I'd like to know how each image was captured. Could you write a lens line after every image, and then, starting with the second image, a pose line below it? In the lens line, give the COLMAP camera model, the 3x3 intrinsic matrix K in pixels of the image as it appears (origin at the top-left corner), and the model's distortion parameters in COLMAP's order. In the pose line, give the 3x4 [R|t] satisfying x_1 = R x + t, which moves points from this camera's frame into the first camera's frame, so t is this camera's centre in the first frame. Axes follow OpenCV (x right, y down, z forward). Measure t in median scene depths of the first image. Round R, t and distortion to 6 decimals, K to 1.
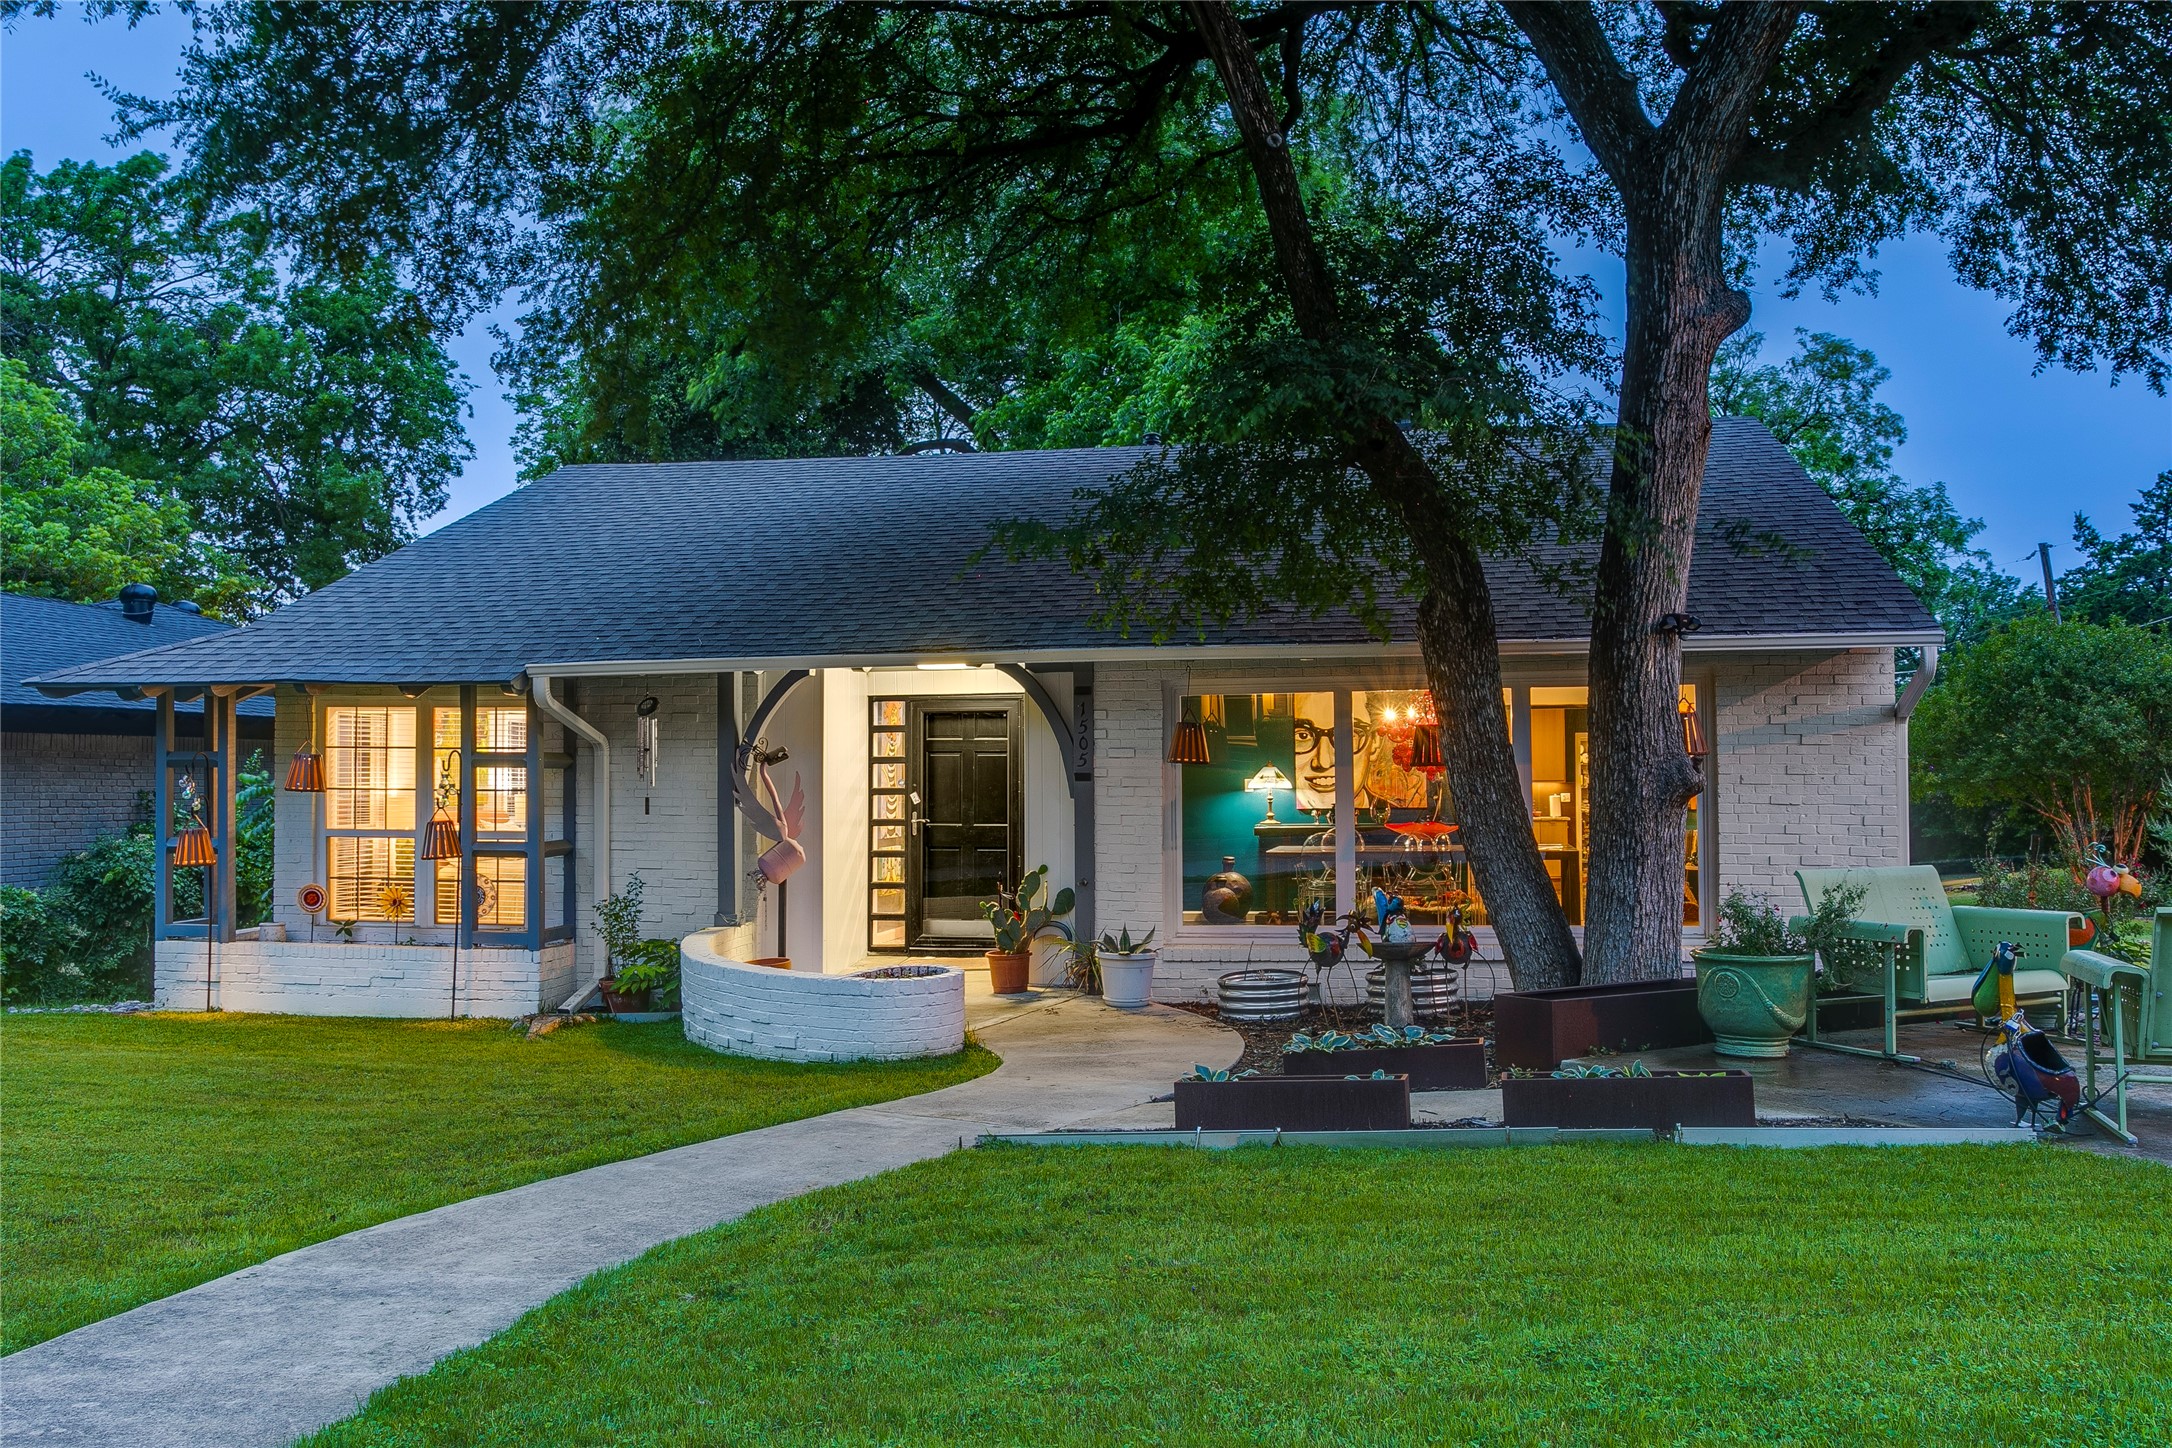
lens RADIAL K [[2002.0, 0, 1087.5], [0, 2002.0, 683.8], [0, 0, 1]] dist [-0.003136, 0.004896]
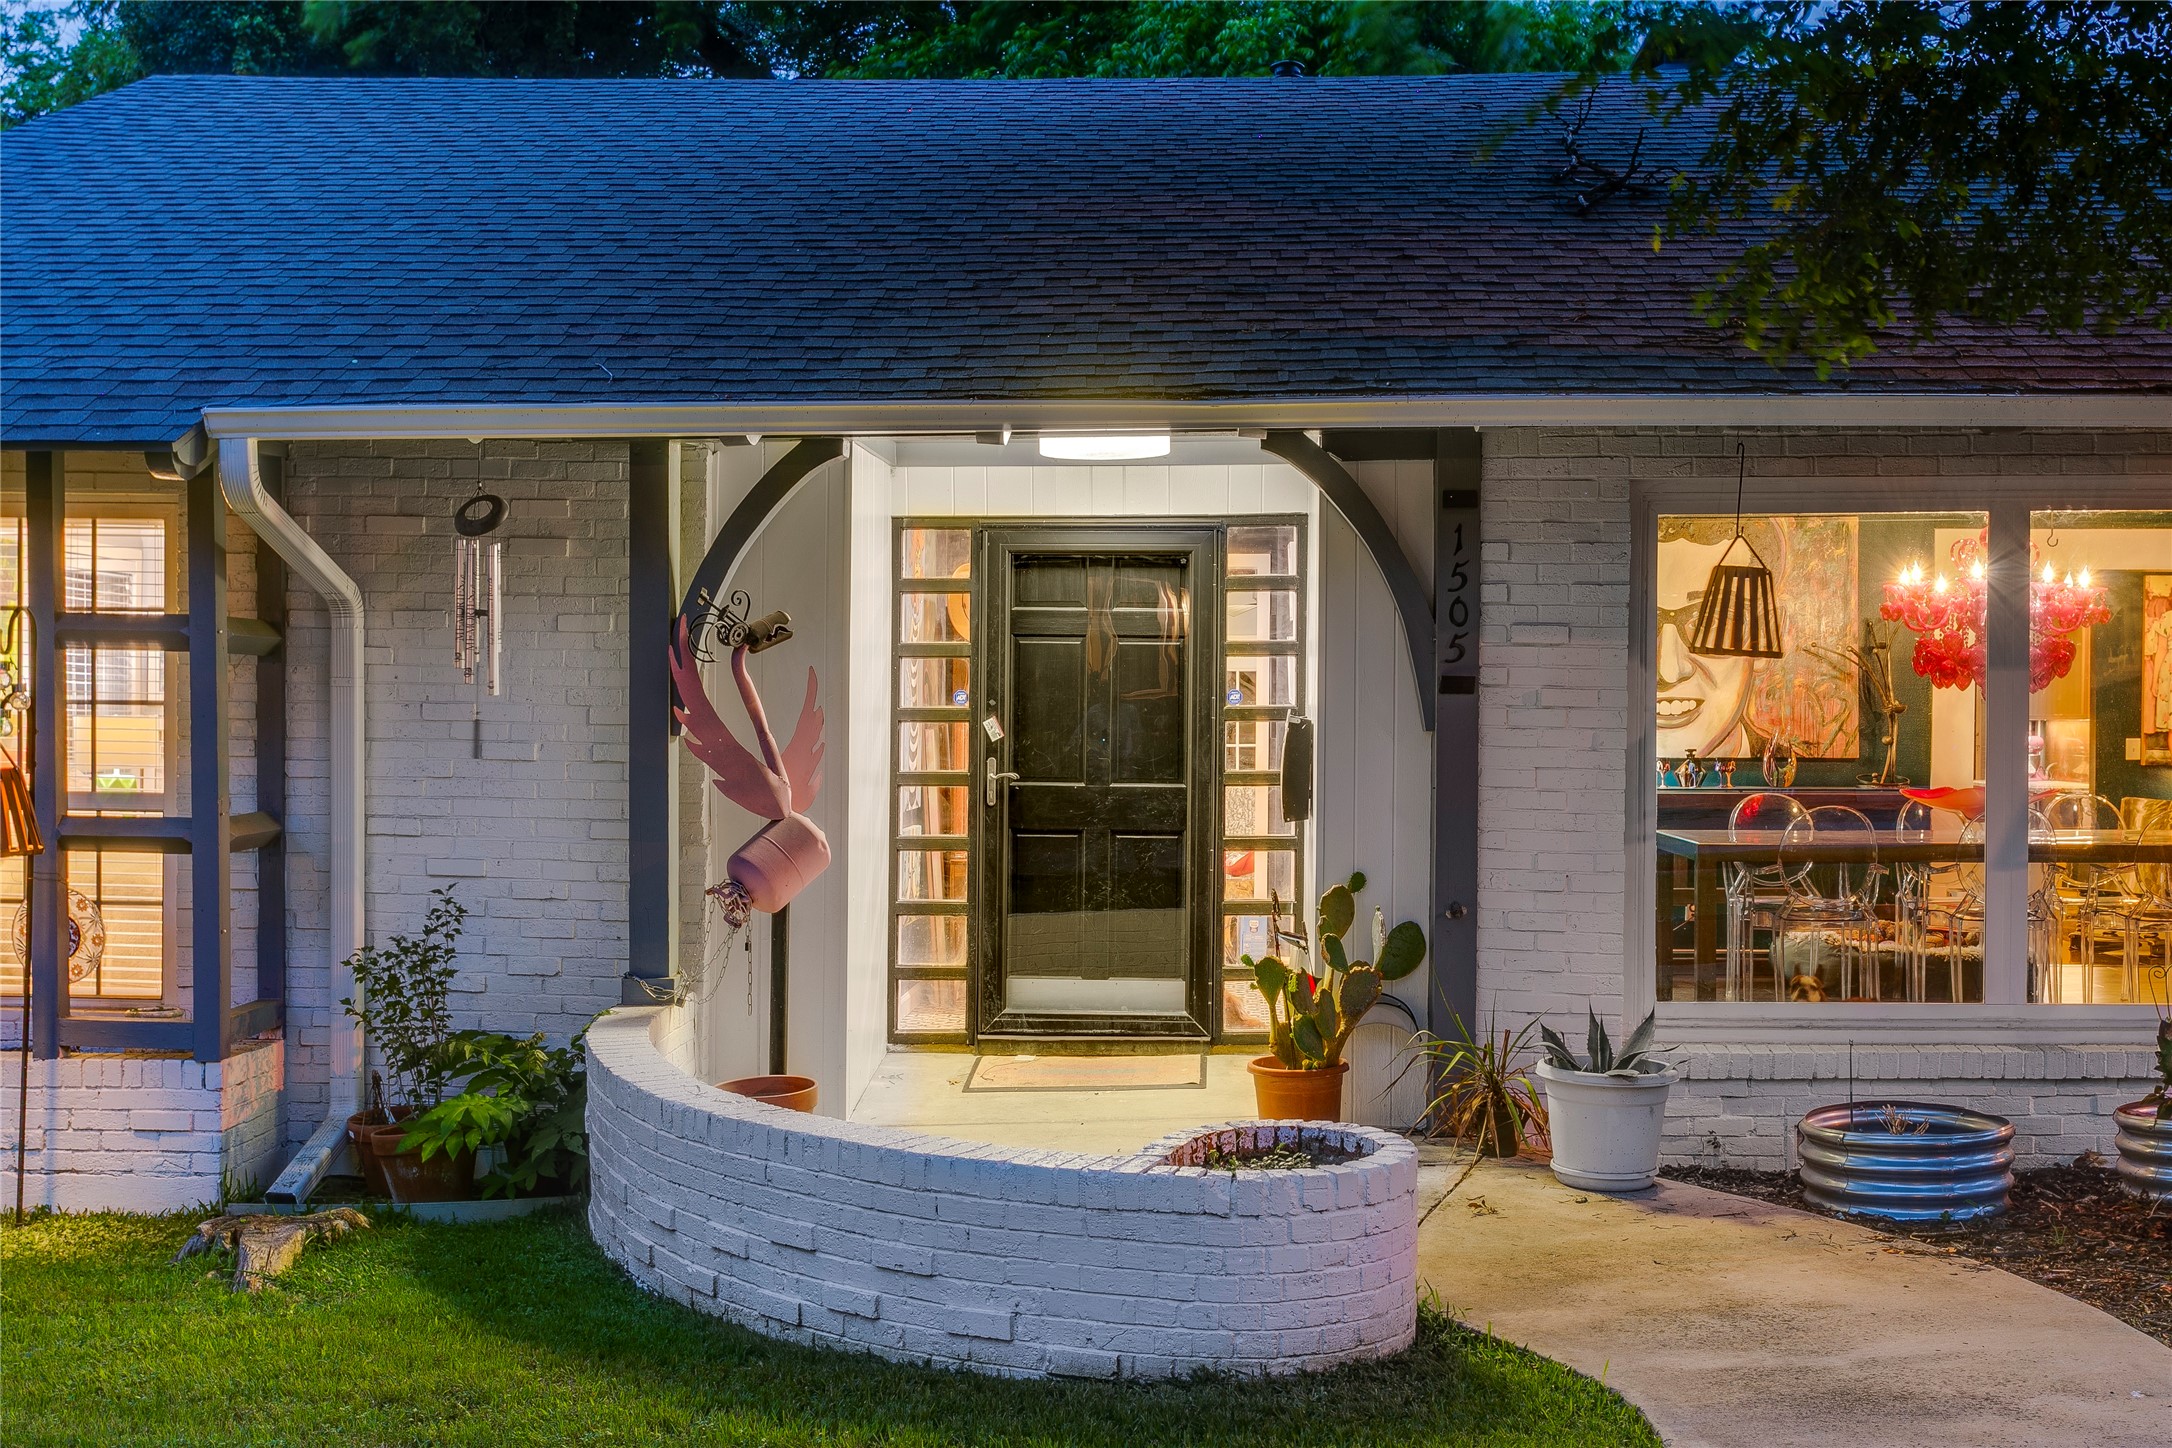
lens RADIAL K [[2709.0, 0, 1114.9], [0, 2709.0, 727.2], [0, 0, 1]] dist [0.028305, 0.056230]
pose [[0.988456, 0.010543, 0.151143, -0.168664], [-0.018117, 0.998643, 0.048825, 0.025942], [-0.150424, -0.051000, 0.987305, 0.375993]]
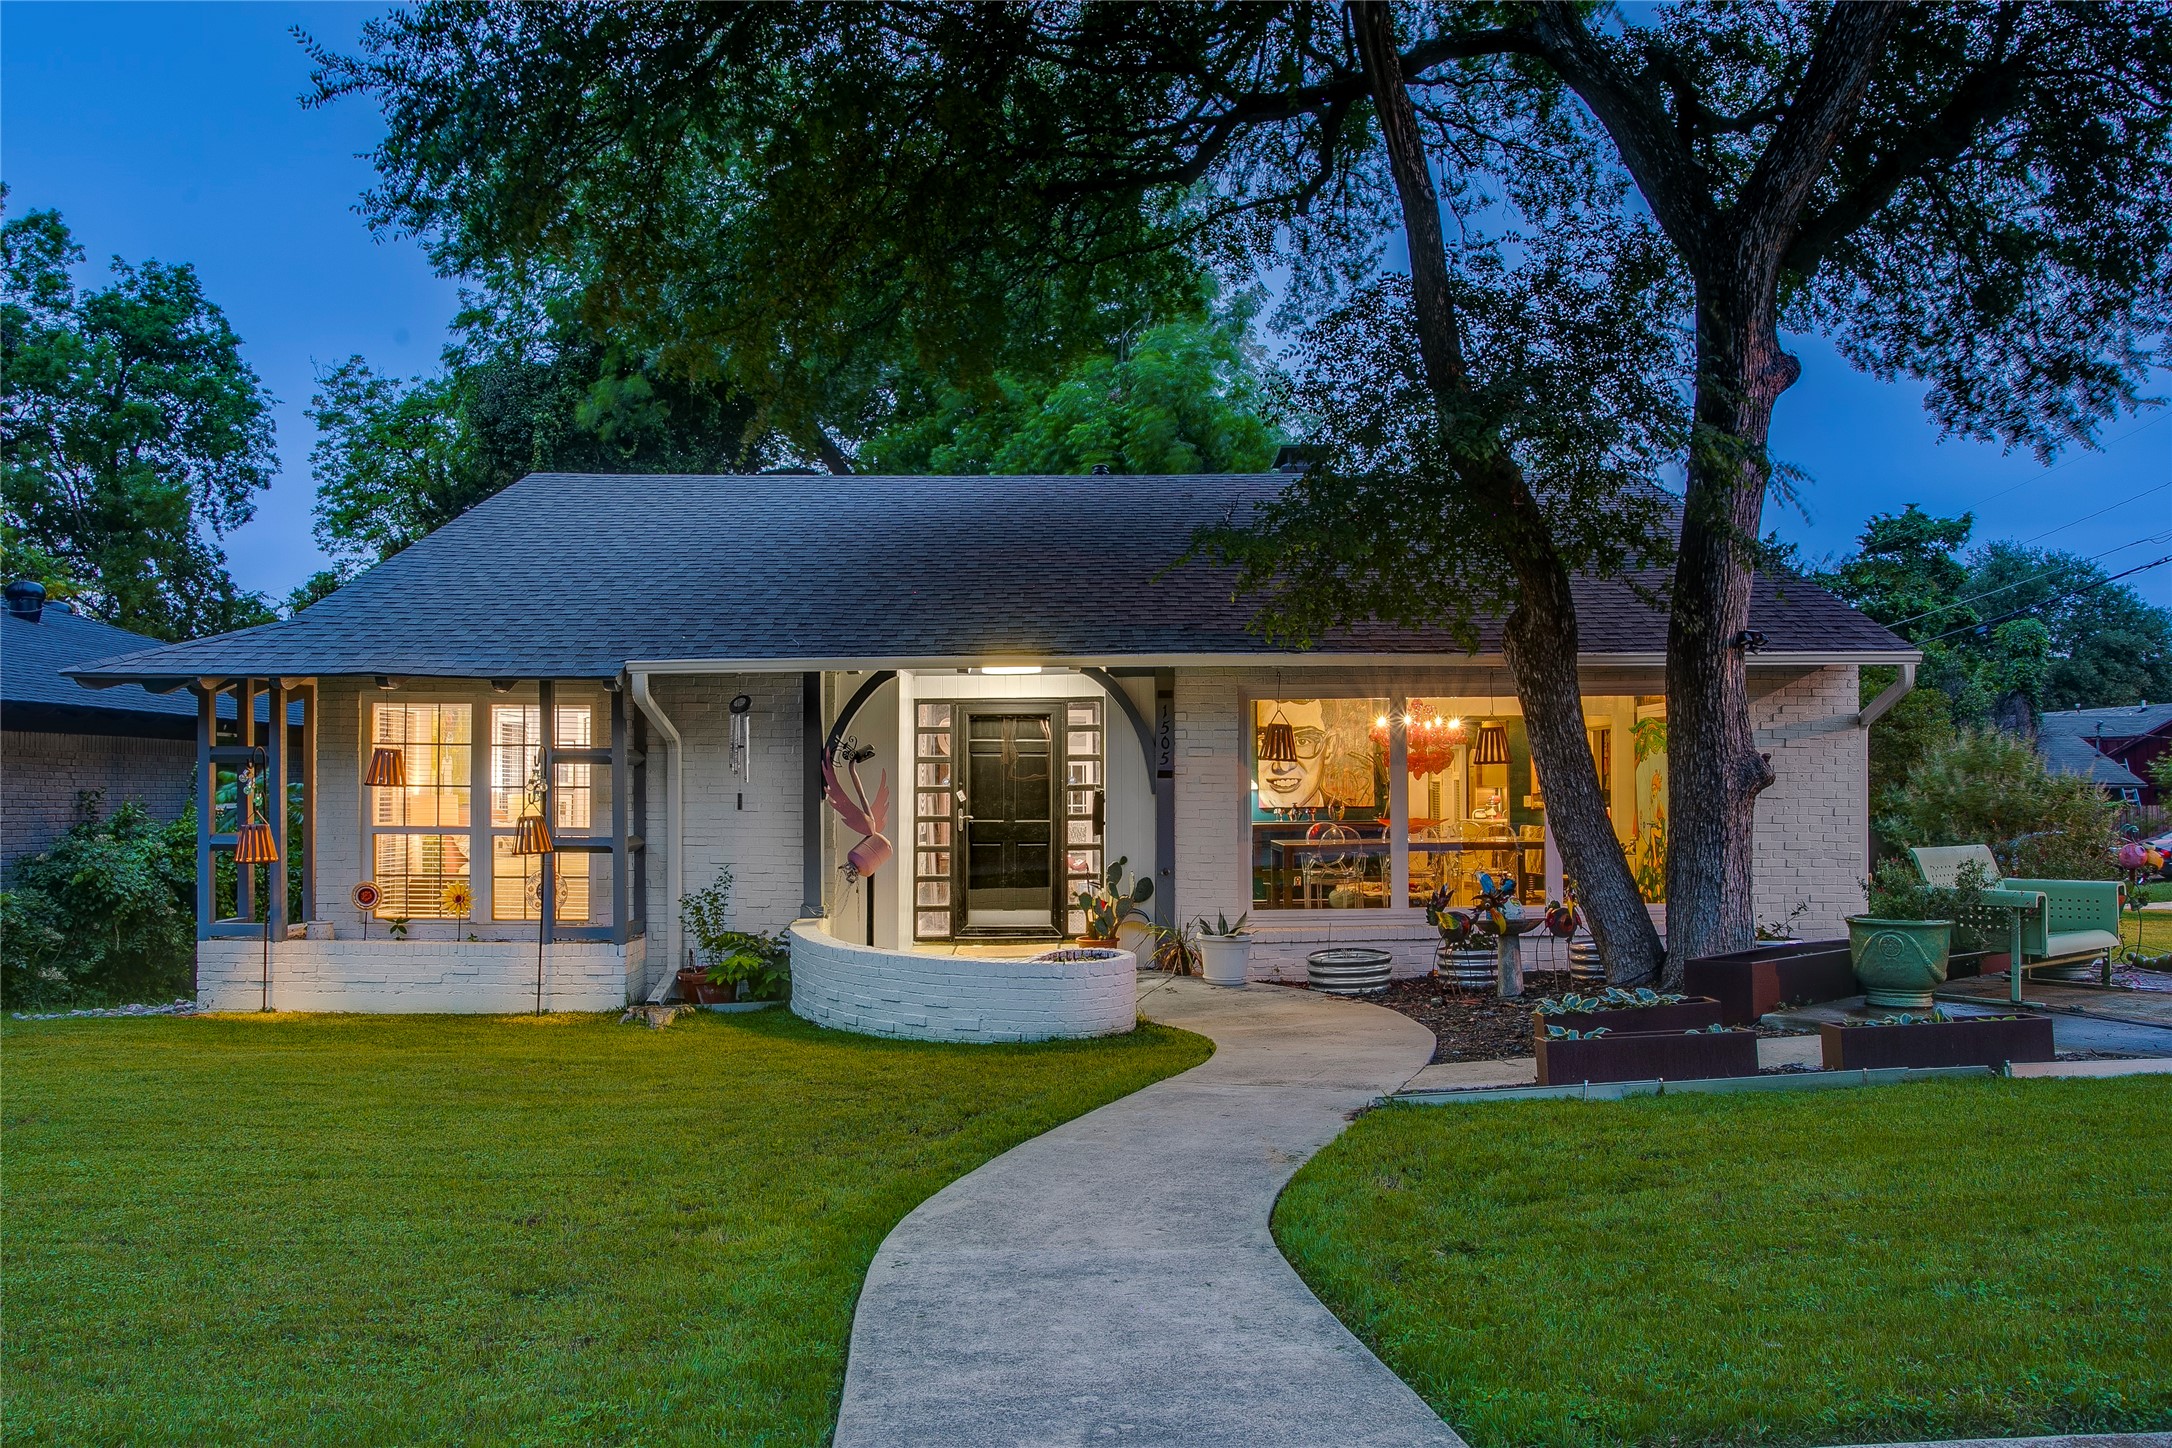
lens RADIAL K [[1787.7, 0, 1160.9], [0, 1787.7, 726.8], [0, 0, 1]] dist [-0.039080, 0.020198]
pose [[0.973255, 0.009502, 0.229530, -0.216584], [-0.011497, 0.999907, 0.007358, 0.013380], [-0.229438, -0.009800, 0.973274, 0.061624]]
